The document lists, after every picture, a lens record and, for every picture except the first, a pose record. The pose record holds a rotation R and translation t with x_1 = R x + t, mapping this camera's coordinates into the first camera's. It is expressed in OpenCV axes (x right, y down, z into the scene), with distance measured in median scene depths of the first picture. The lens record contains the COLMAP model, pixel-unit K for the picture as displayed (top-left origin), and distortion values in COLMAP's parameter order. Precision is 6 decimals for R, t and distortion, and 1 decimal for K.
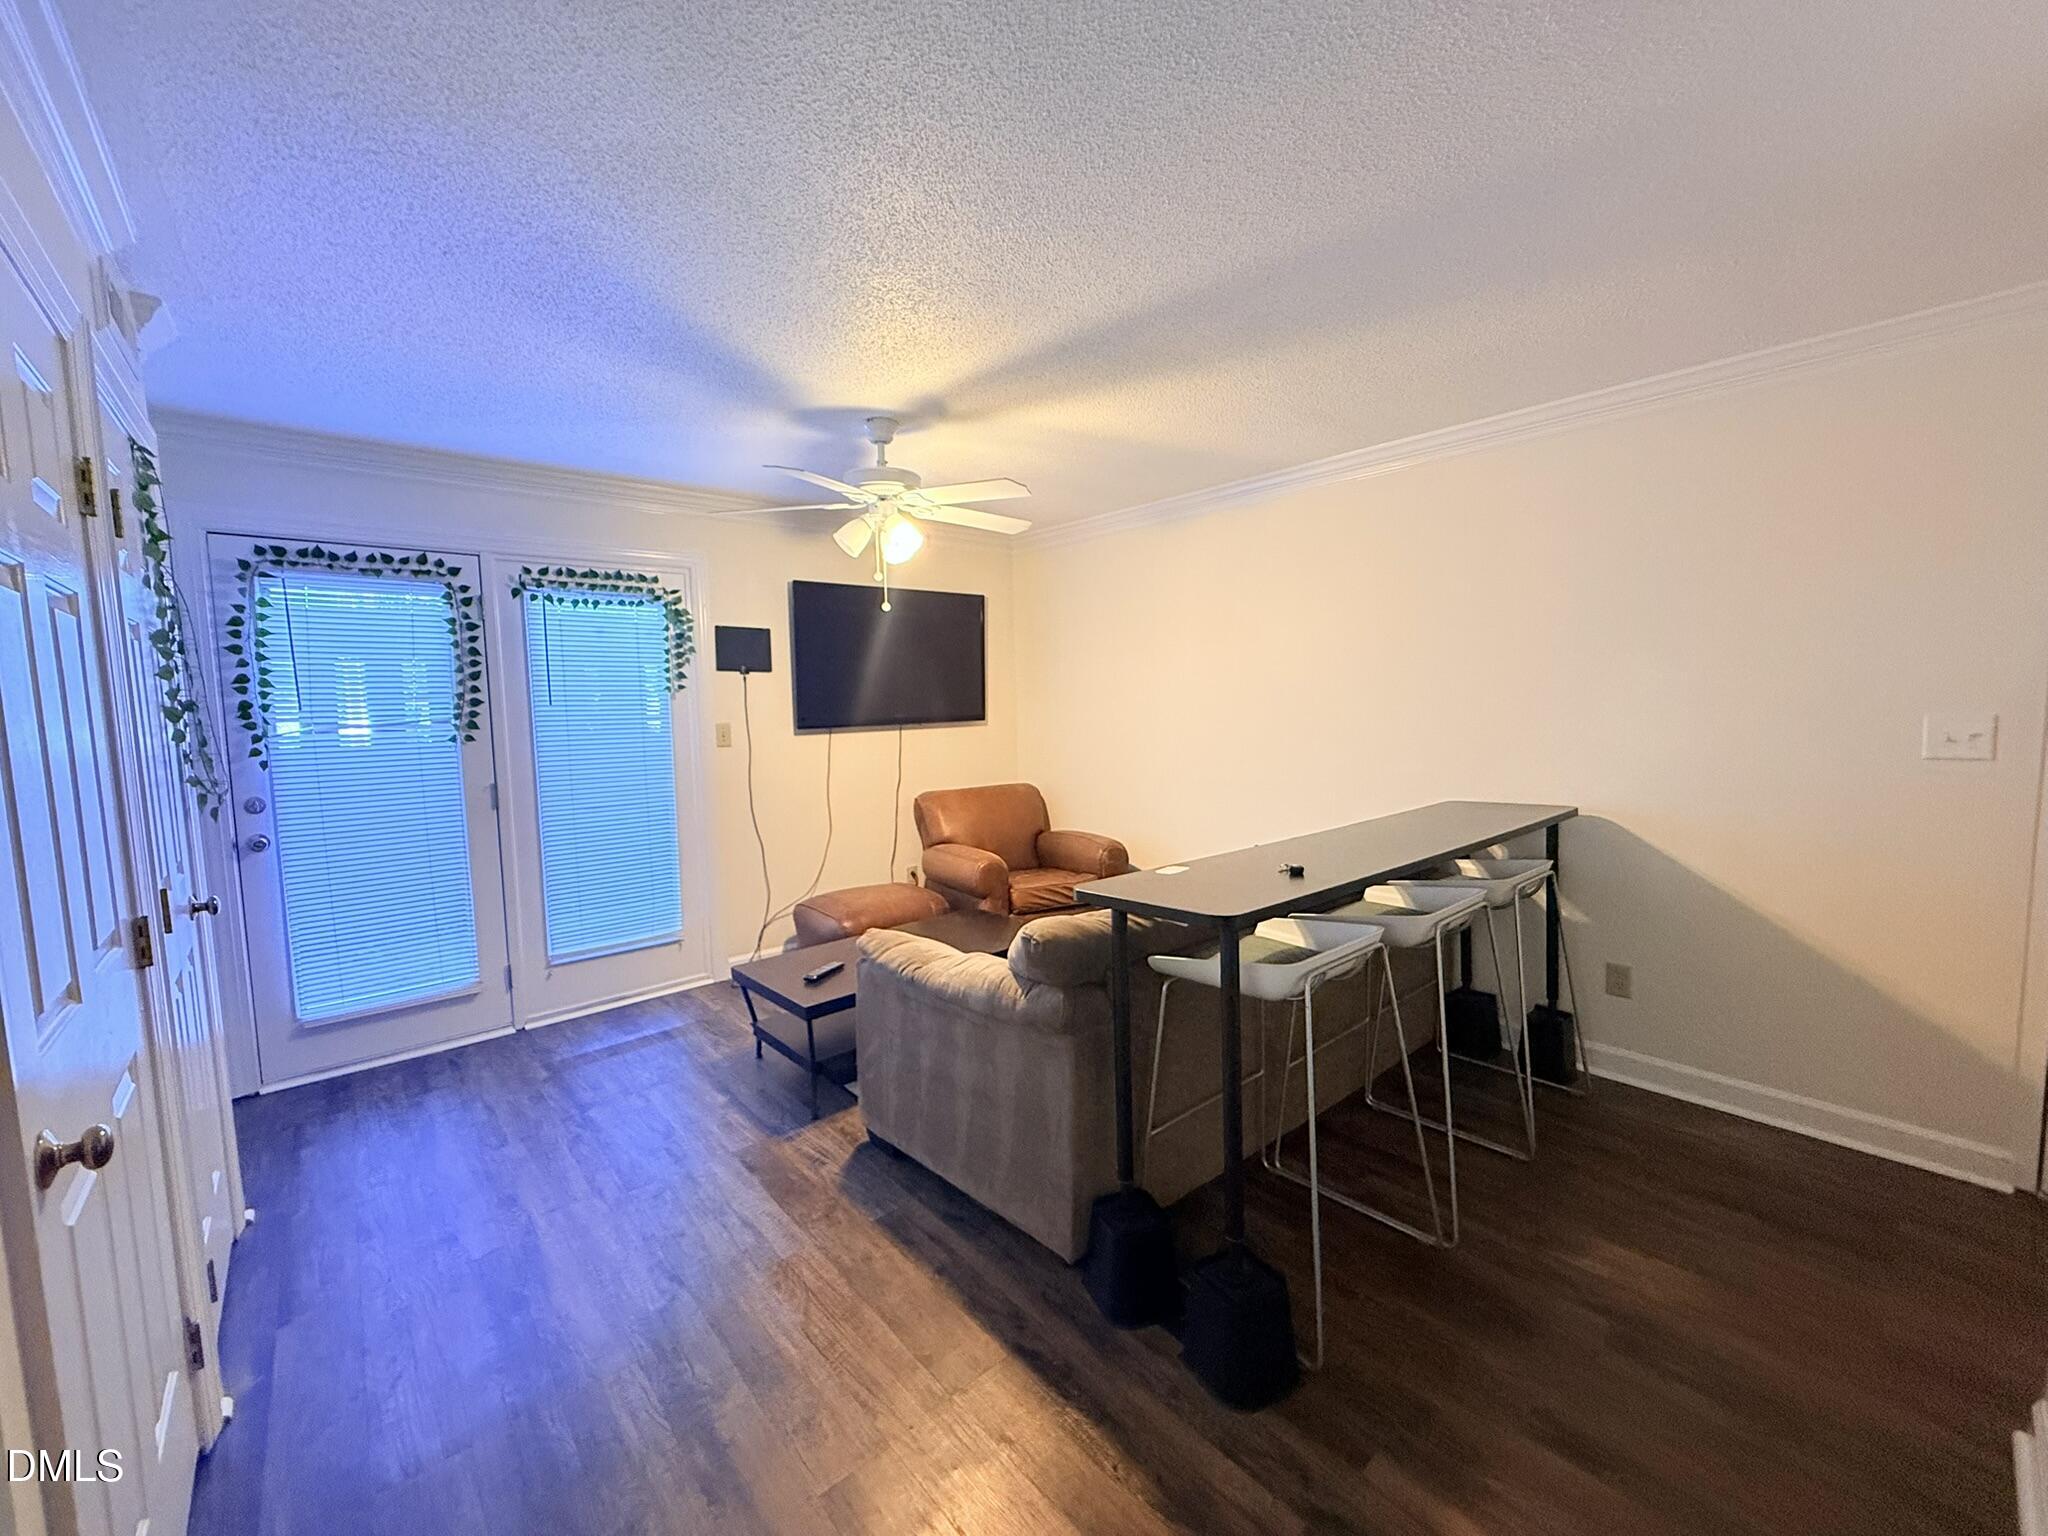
lens RADIAL K [[816.0, 0, 1017.7], [0, 816.0, 769.0], [0, 0, 1]] dist [-0.003181, 0.000149]
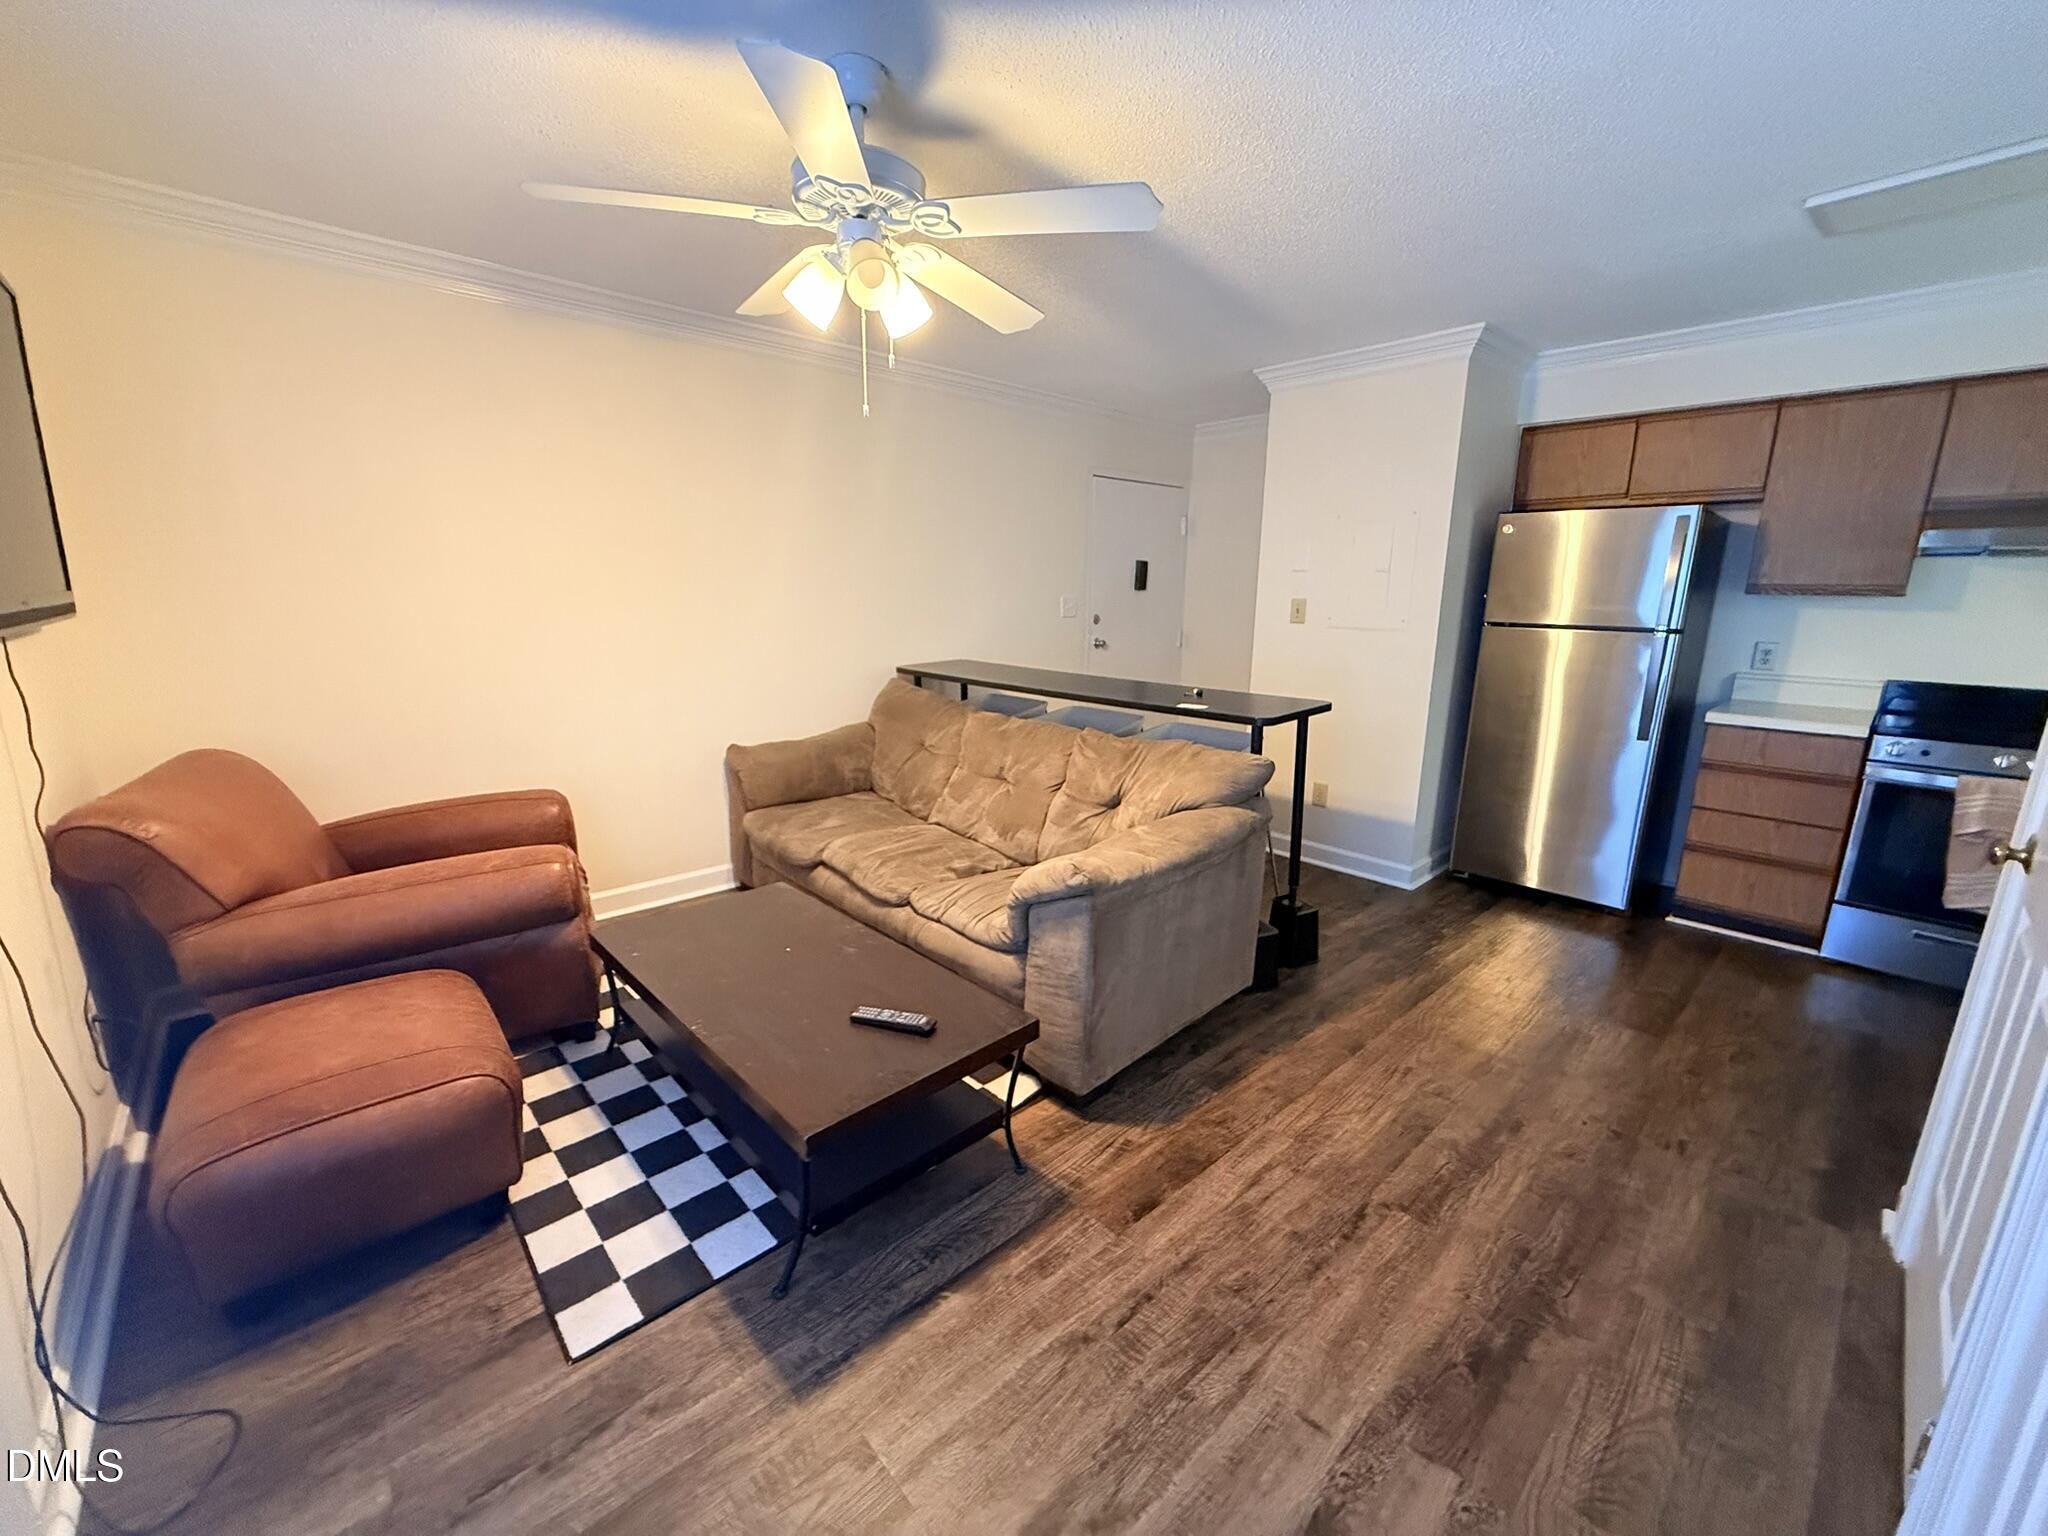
lens RADIAL K [[816.0, 0, 1017.7], [0, 816.0, 769.0], [0, 0, 1]] dist [-0.003181, 0.000149]
pose [[-0.033528, -0.193875, 0.980453, -1.203577], [0.078545, 0.977459, 0.195969, -0.069126], [-0.996347, 0.083580, -0.017544, 1.355844]]
